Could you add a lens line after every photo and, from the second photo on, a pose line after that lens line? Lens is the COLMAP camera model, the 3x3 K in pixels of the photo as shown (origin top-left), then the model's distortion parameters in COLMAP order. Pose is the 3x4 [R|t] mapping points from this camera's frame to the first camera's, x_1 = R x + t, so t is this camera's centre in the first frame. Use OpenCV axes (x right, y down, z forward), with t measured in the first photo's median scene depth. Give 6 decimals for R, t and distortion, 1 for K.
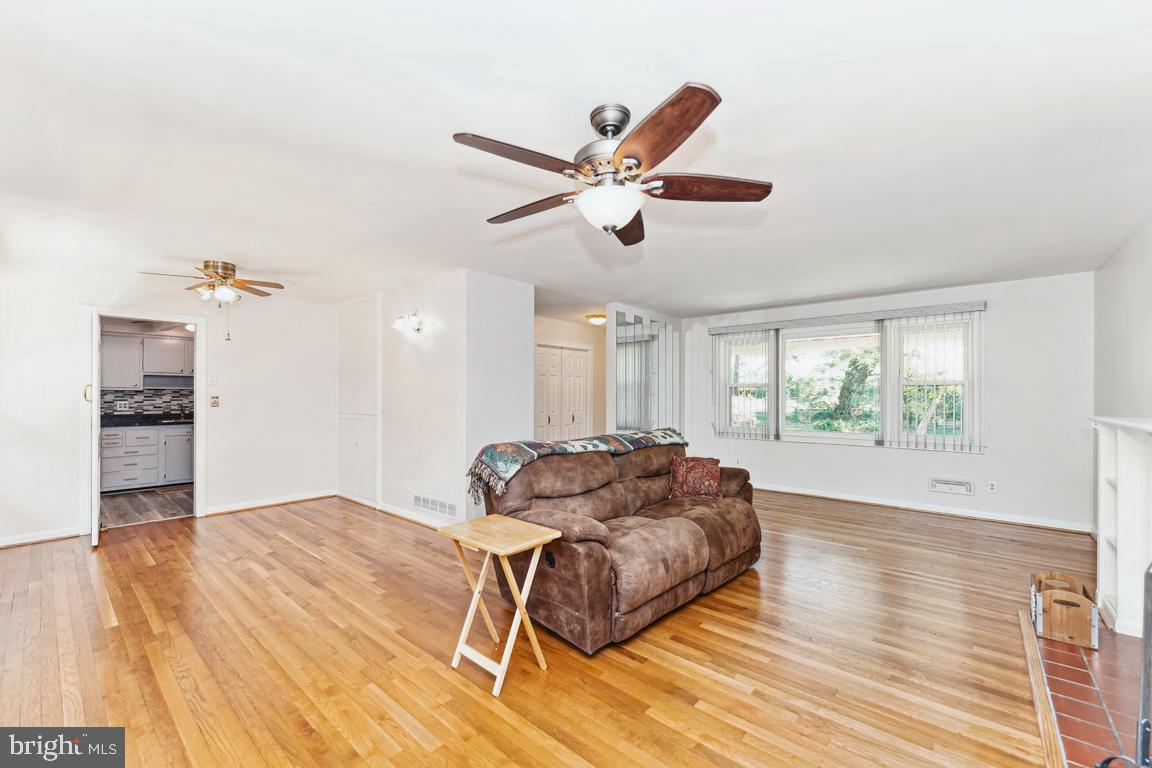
lens RADIAL K [[467.5, 0, 577.4], [0, 467.5, 394.5], [0, 0, 1]] dist [0.001029, -0.000424]
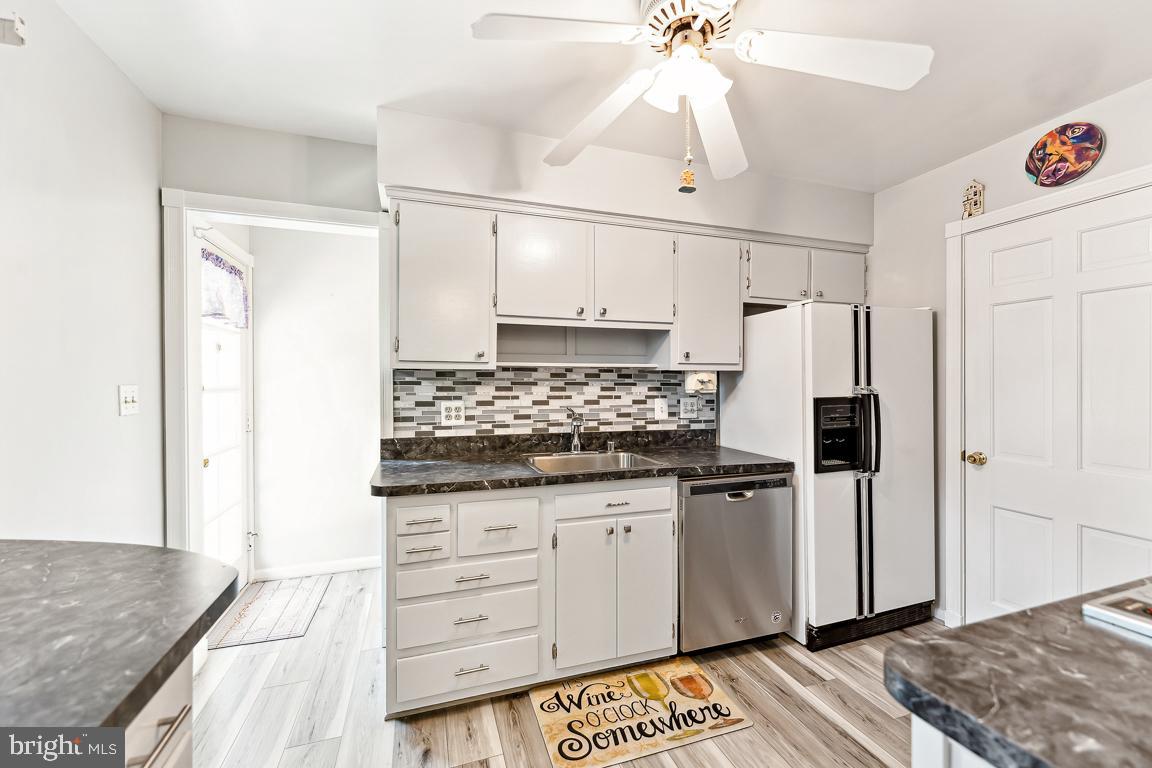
lens RADIAL K [[467.5, 0, 584.8], [0, 467.5, 381.8], [0, 0, 1]] dist [0.001029, -0.000424]
pose [[0.874562, -0.006397, -0.484871, -0.900523], [0.003014, 0.999965, -0.007757, 0.003564], [0.484904, 0.005323, 0.874551, 0.934321]]
